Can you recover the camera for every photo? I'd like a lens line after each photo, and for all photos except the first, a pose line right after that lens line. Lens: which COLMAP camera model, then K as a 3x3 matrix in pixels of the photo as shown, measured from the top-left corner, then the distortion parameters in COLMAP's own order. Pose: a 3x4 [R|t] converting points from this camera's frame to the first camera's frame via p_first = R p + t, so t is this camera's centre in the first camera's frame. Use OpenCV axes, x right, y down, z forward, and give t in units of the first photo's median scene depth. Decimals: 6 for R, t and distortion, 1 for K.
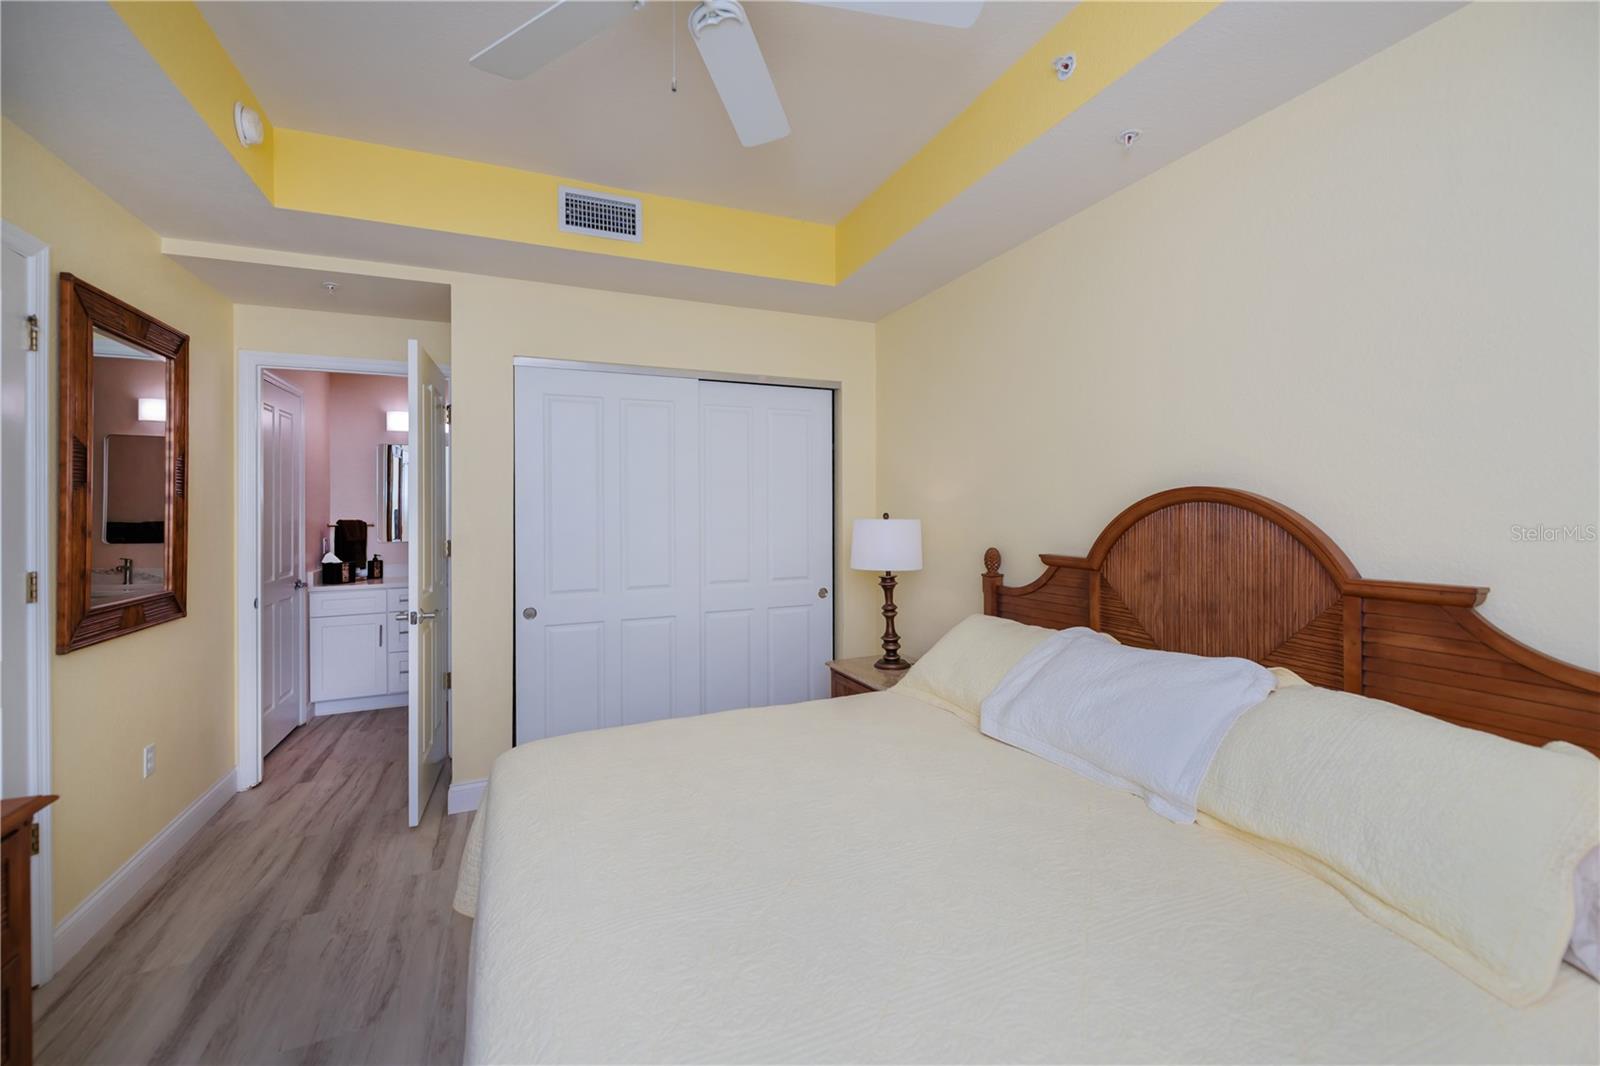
lens RADIAL K [[640.7, 0, 795.0], [0, 640.7, 504.2], [0, 0, 1]] dist [0.001453, -0.002454]
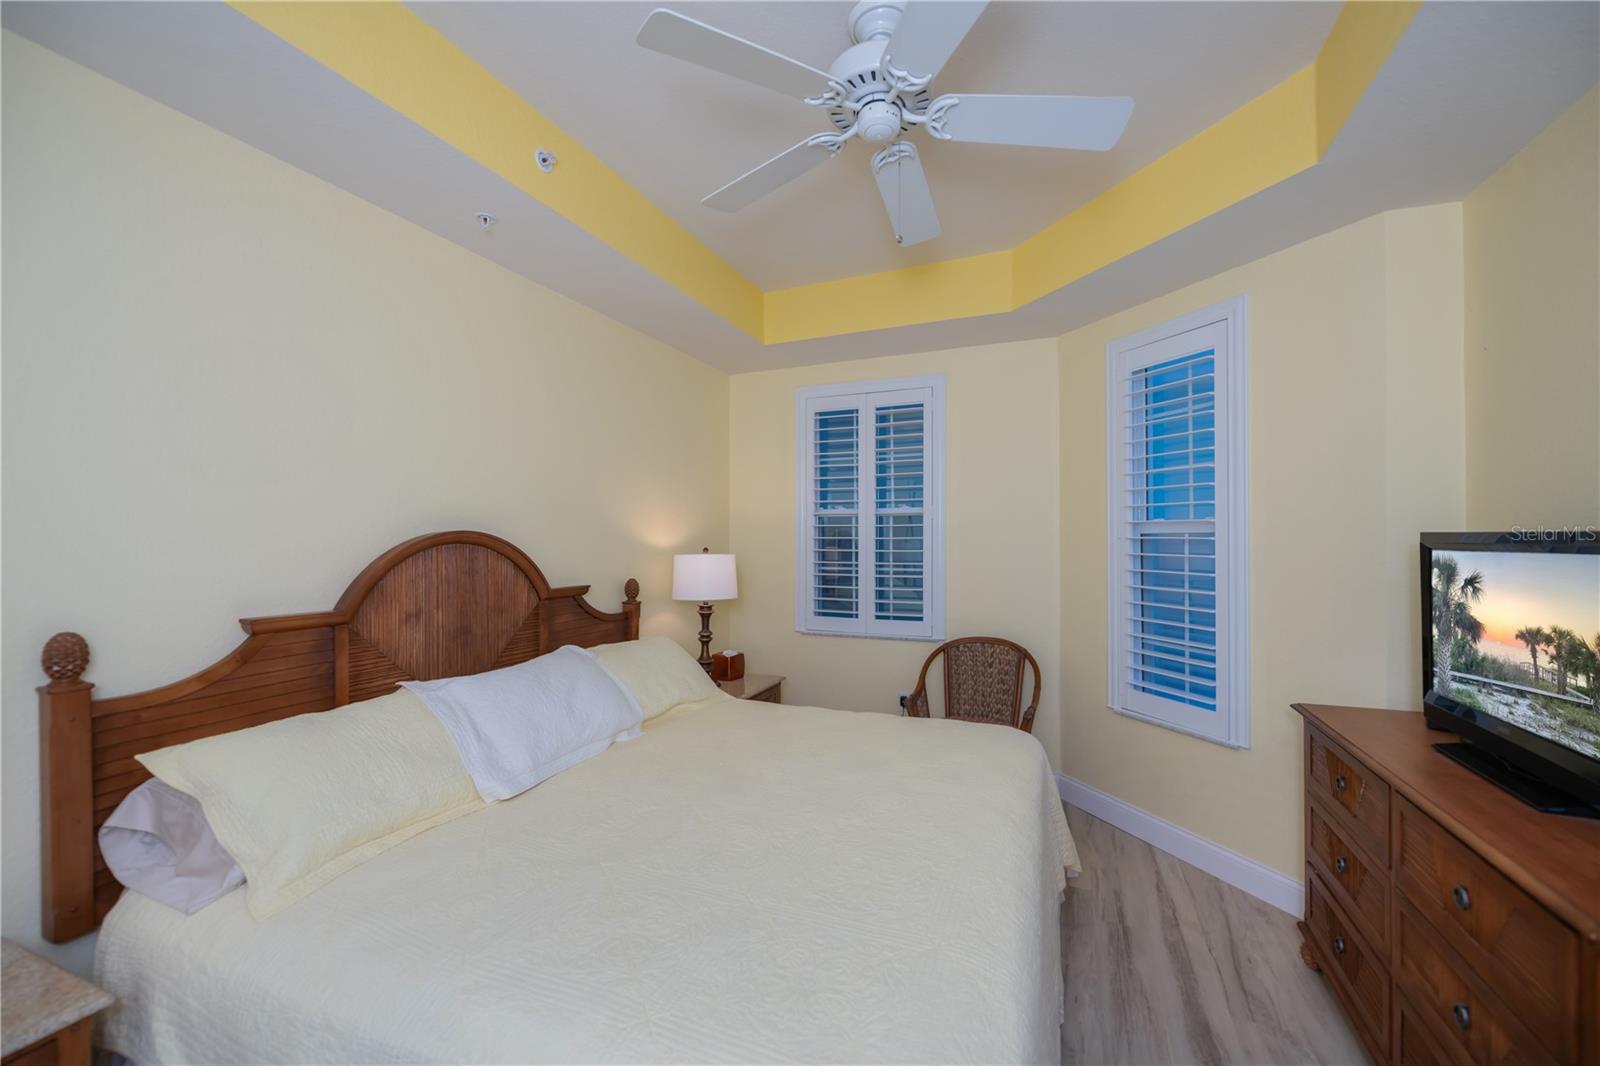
lens RADIAL K [[640.7, 0, 799.6], [0, 640.7, 539.5], [0, 0, 1]] dist [0.001453, -0.002454]
pose [[-0.670606, 0.008907, 0.741761, -0.685414], [0.005148, 0.999960, -0.007353, 0.000472], [-0.741796, -0.001112, -0.670624, 1.356839]]
